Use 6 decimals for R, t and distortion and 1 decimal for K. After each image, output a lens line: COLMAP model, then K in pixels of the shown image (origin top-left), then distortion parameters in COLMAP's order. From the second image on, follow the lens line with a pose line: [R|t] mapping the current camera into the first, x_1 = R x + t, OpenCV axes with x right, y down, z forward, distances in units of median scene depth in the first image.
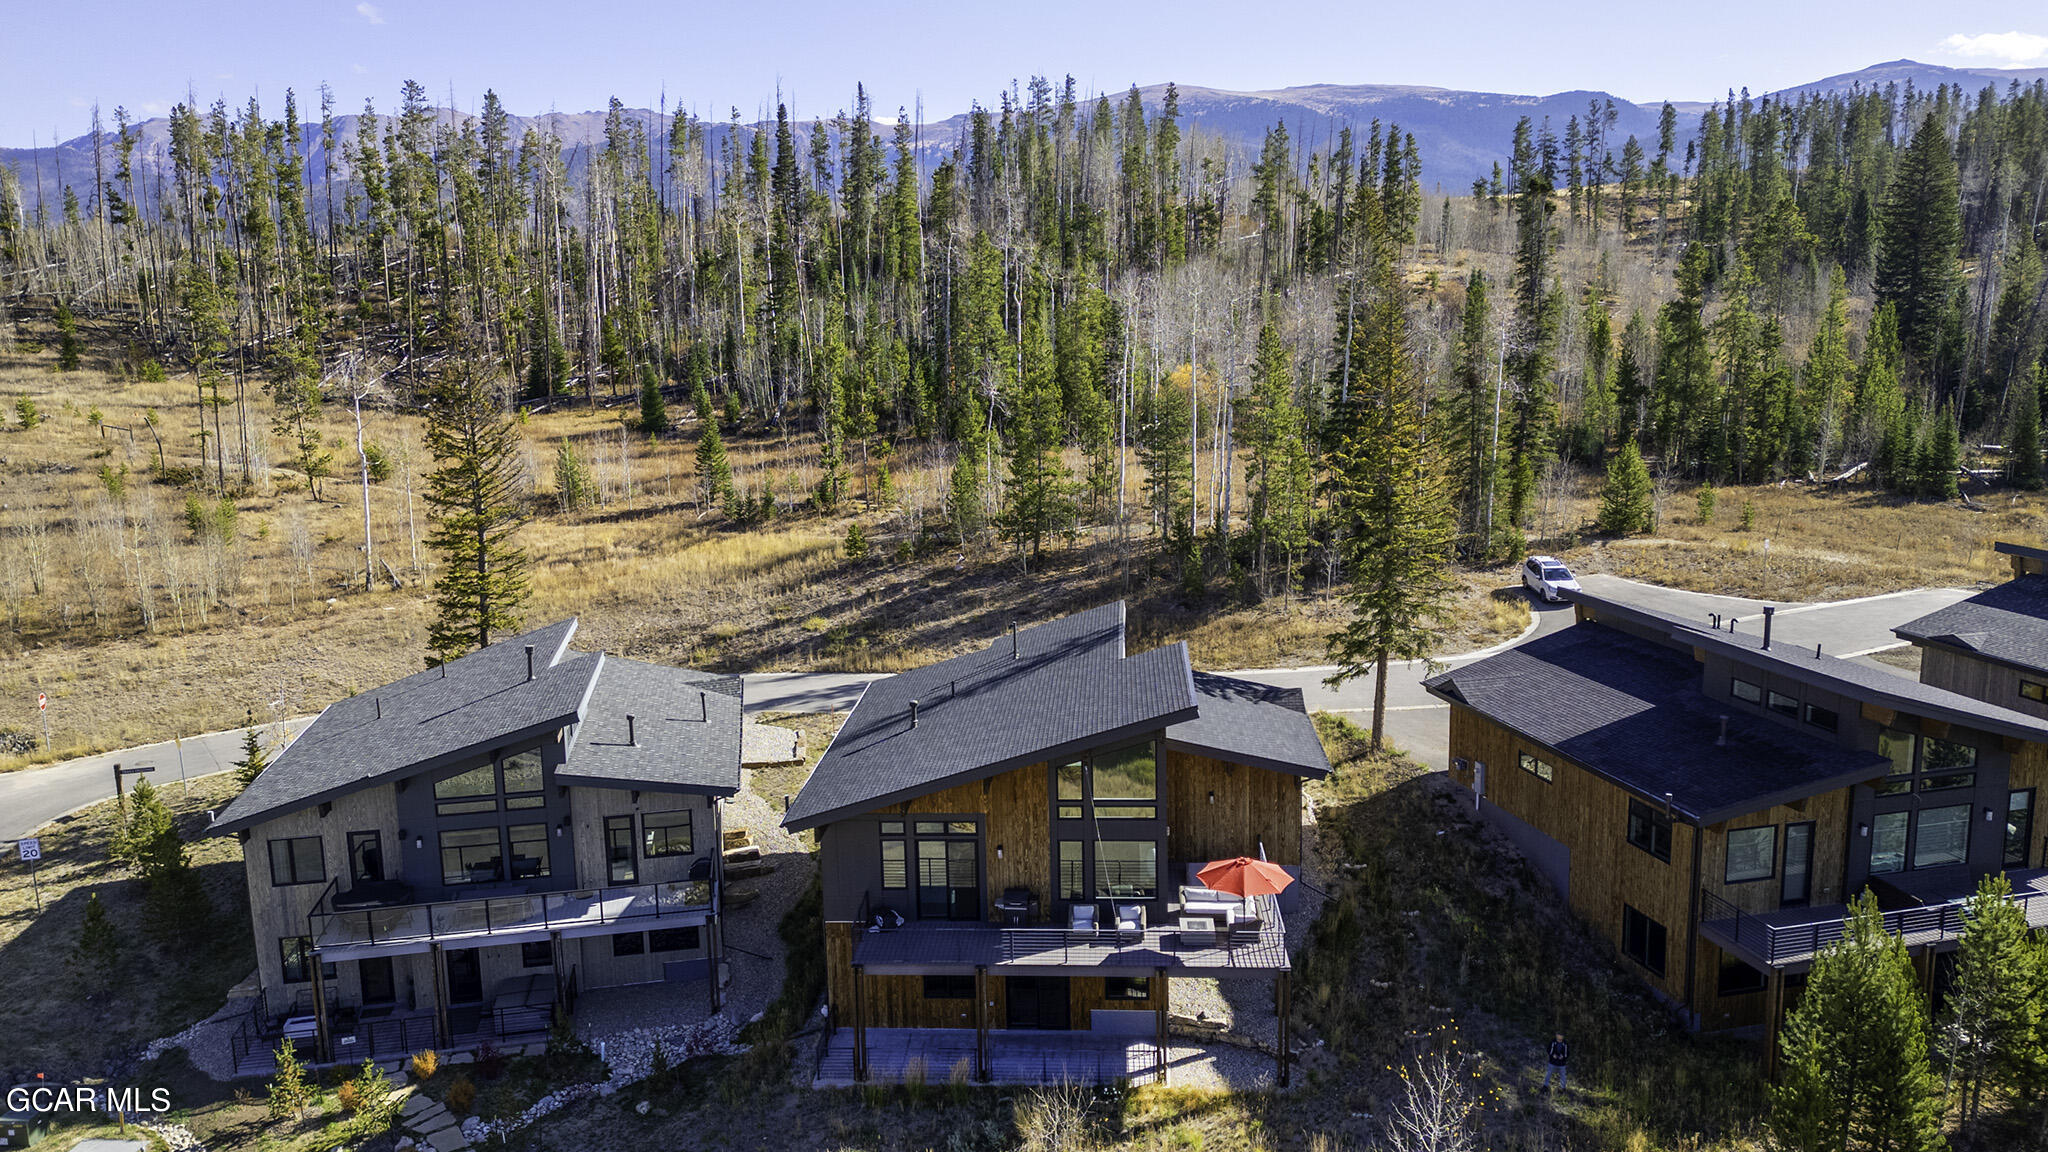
lens RADIAL K [[1493.0, 0, 1024.0], [0, 1493.0, 576.0], [0, 0, 1]] dist [0.104725, -0.125538]
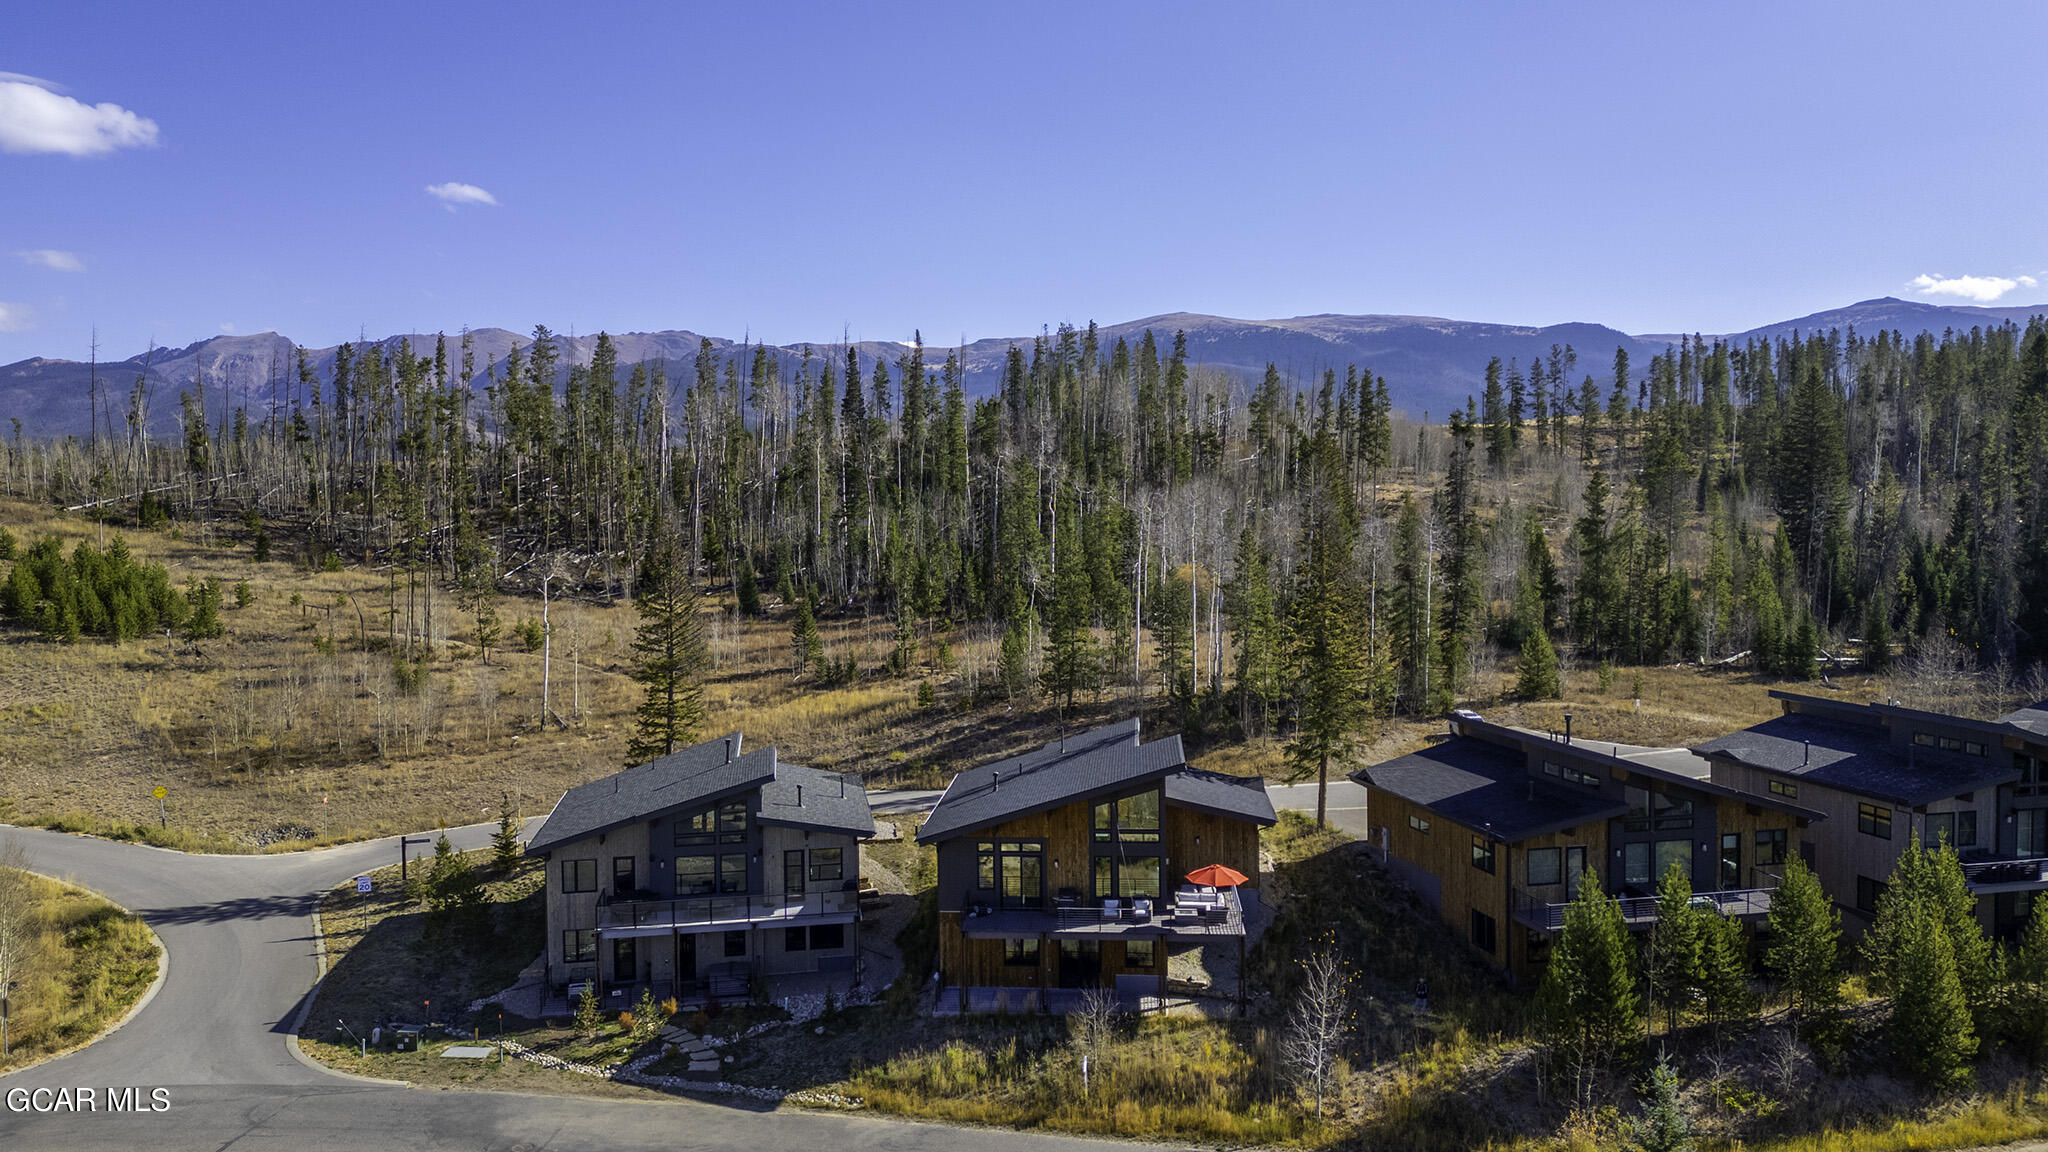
lens RADIAL K [[1493.0, 0, 1024.0], [0, 1493.0, 576.0], [0, 0, 1]] dist [0.104725, -0.125538]
pose [[0.999874, 0.011253, -0.011207, -0.017840], [-0.012697, 0.990288, -0.138450, 0.053908], [0.009540, 0.138575, 0.990306, -0.278091]]
